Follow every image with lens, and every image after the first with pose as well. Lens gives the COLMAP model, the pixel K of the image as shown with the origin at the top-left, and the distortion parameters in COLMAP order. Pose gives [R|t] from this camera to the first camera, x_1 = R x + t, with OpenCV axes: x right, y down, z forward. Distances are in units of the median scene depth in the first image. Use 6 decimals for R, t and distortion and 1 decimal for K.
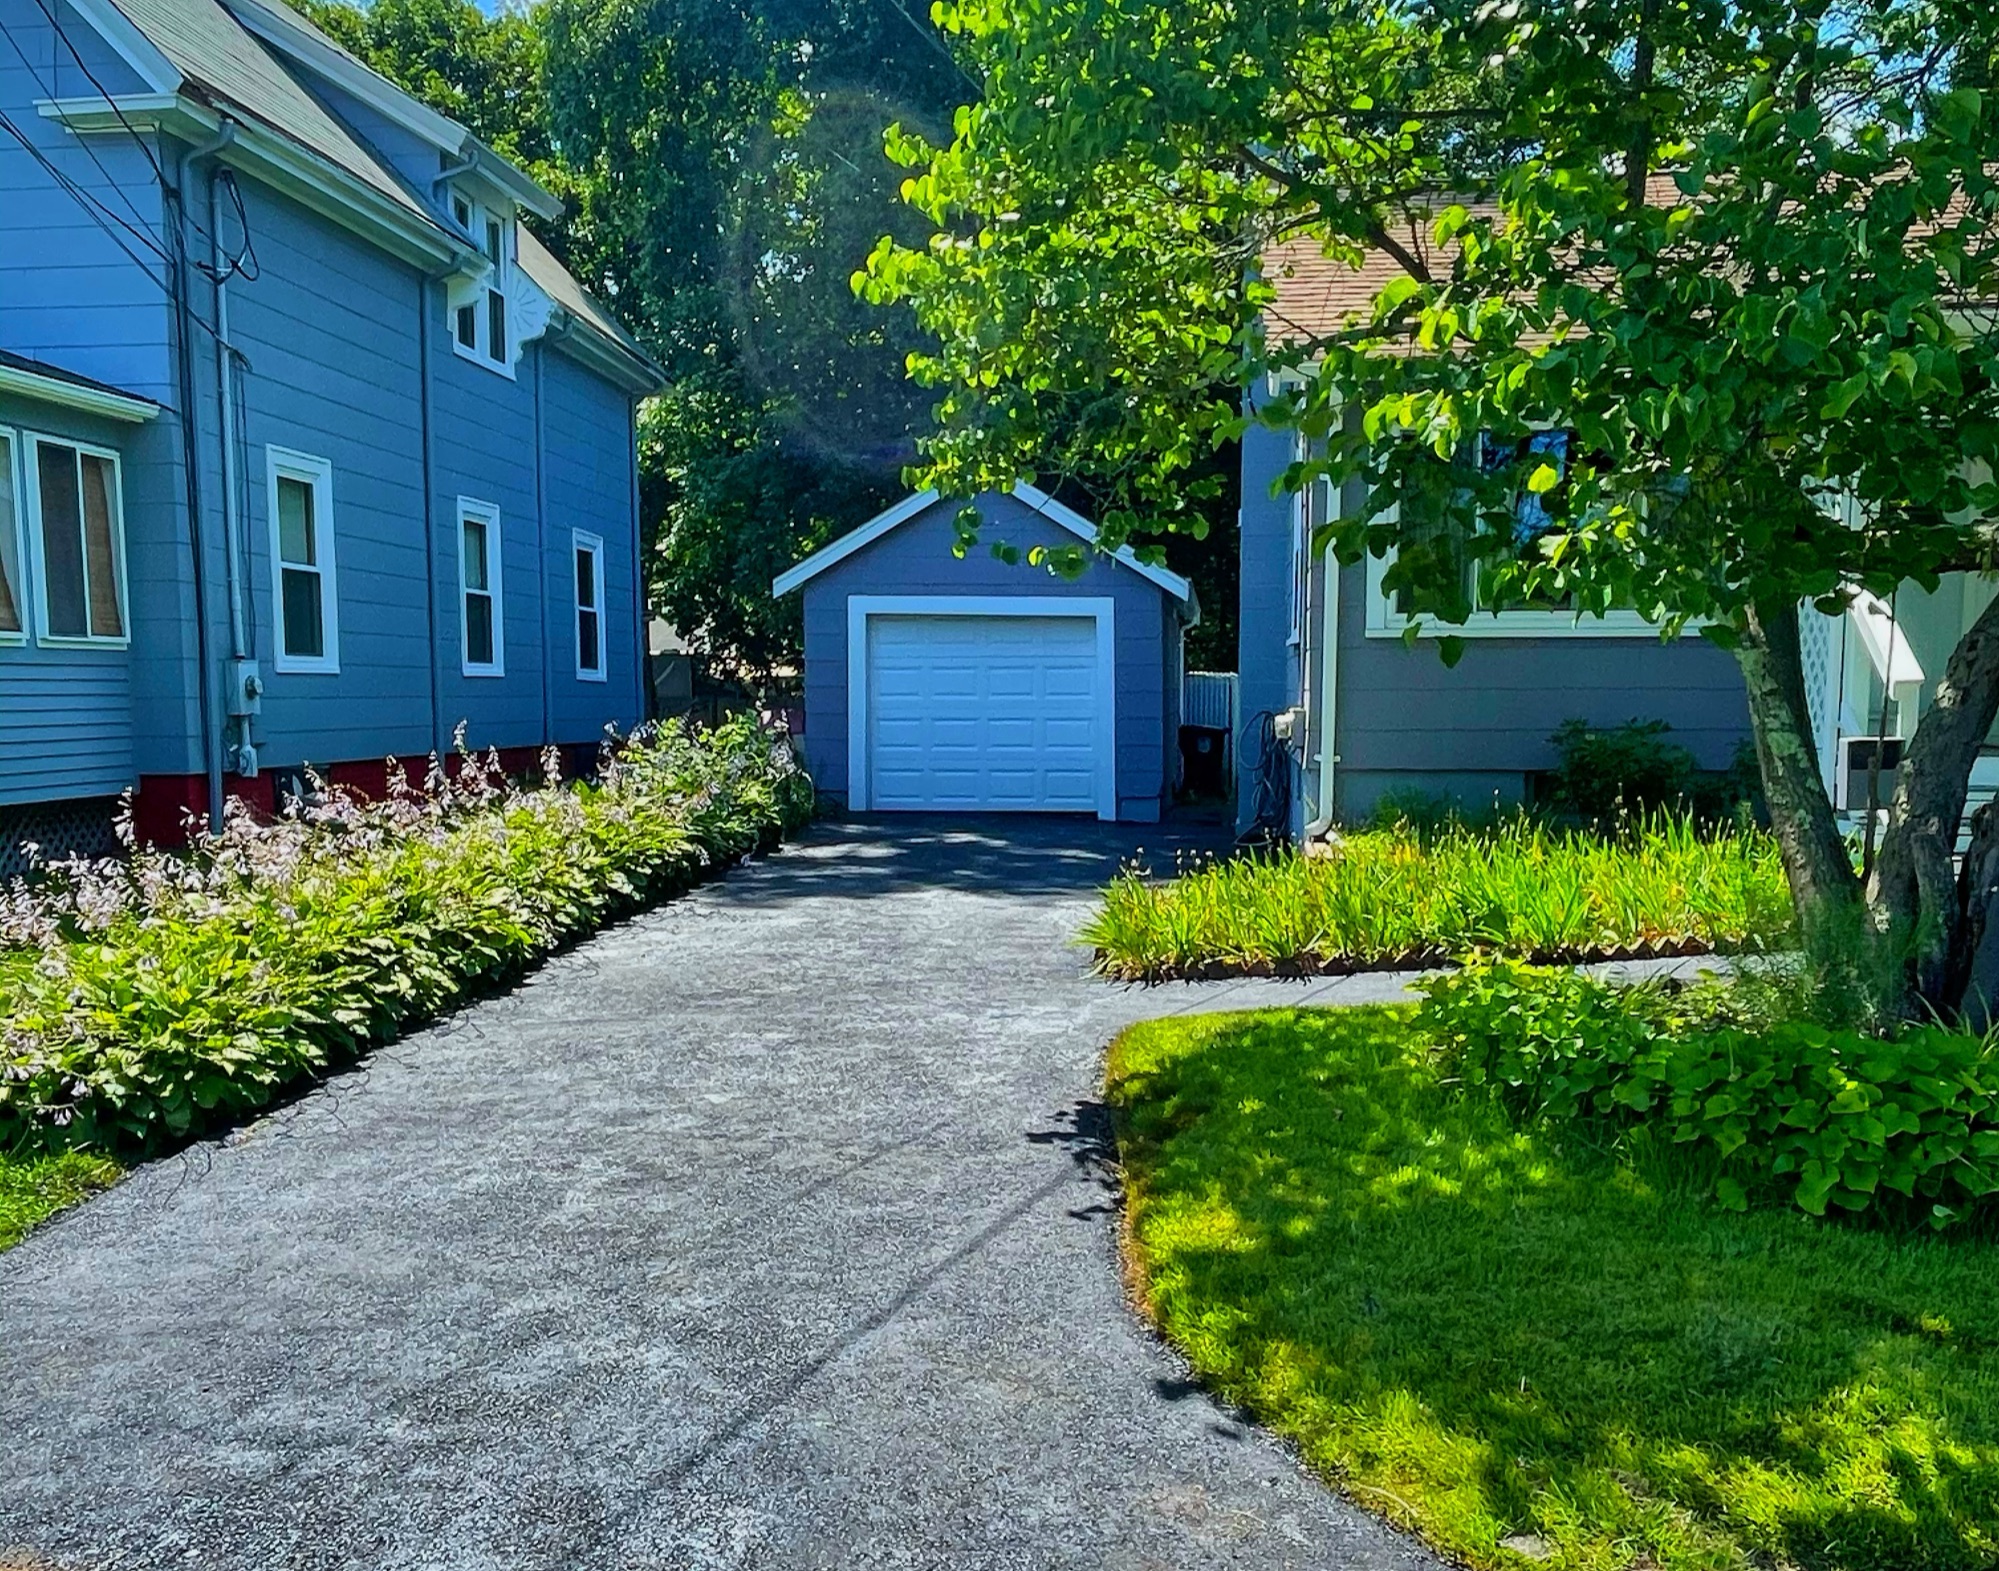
lens RADIAL K [[1715.8, 0, 1019.5], [0, 1715.8, 900.2], [0, 0, 1]] dist [-0.010213, 0.004919]
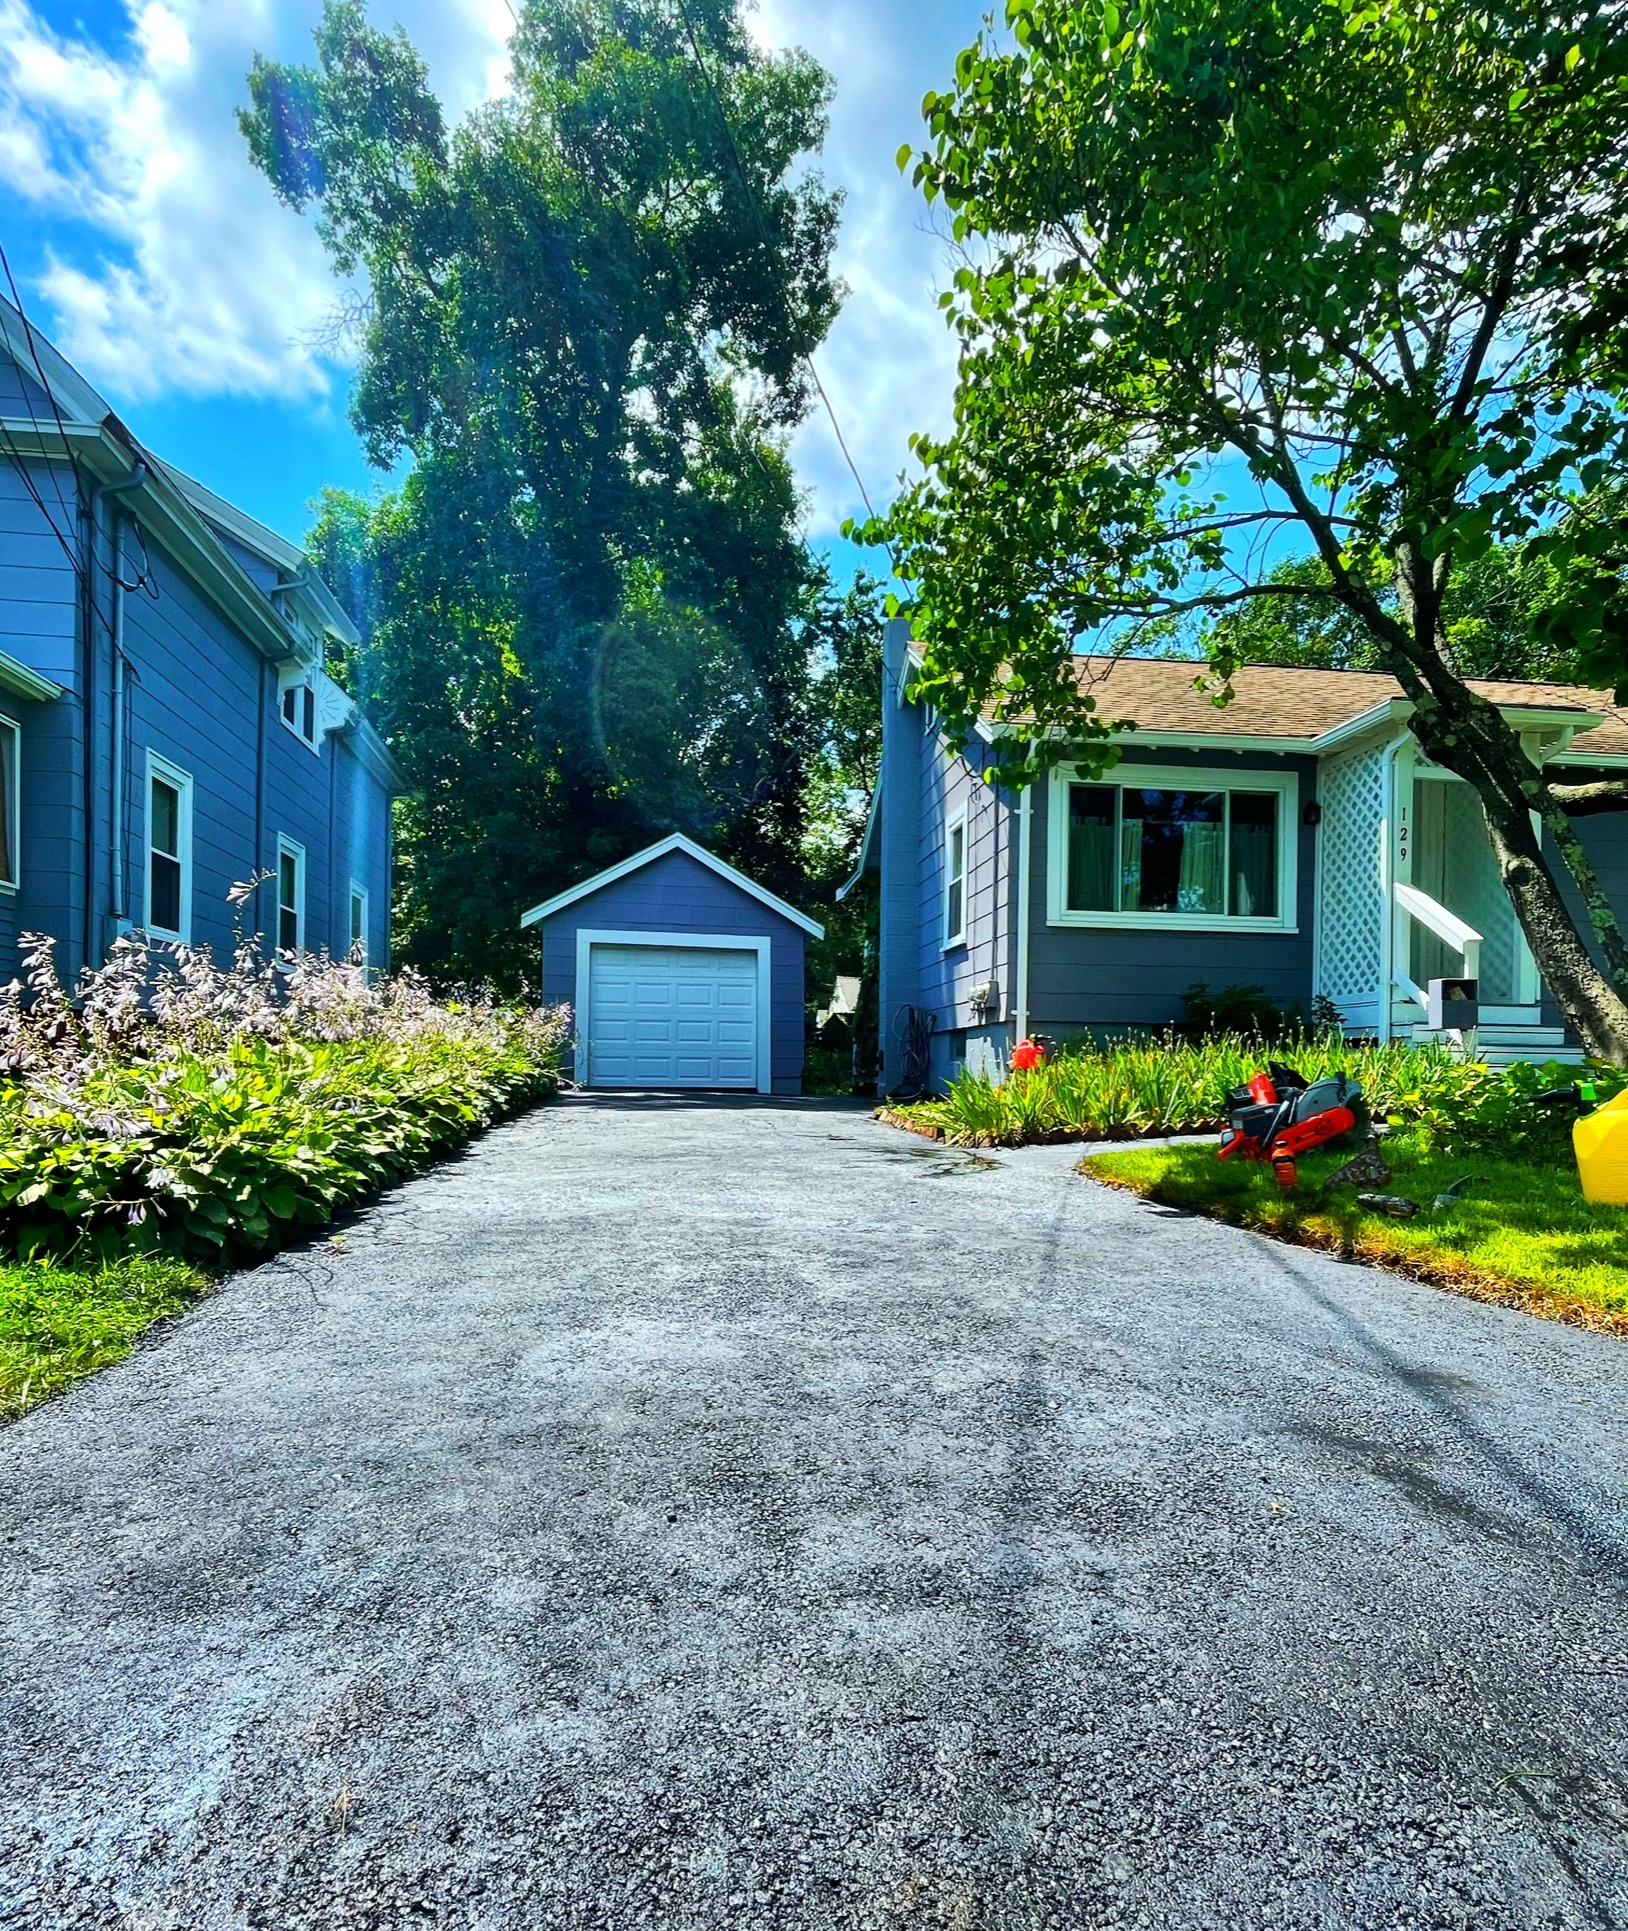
lens RADIAL K [[1063.7, 0, 809.9], [0, 1063.7, 1095.6], [0, 0, 1]] dist [-0.003339, -0.003292]
pose [[0.970461, 0.009352, 0.241078, -0.160169], [0.014733, 0.995086, -0.097909, 0.054061], [-0.240809, 0.098569, 0.965554, 0.188858]]
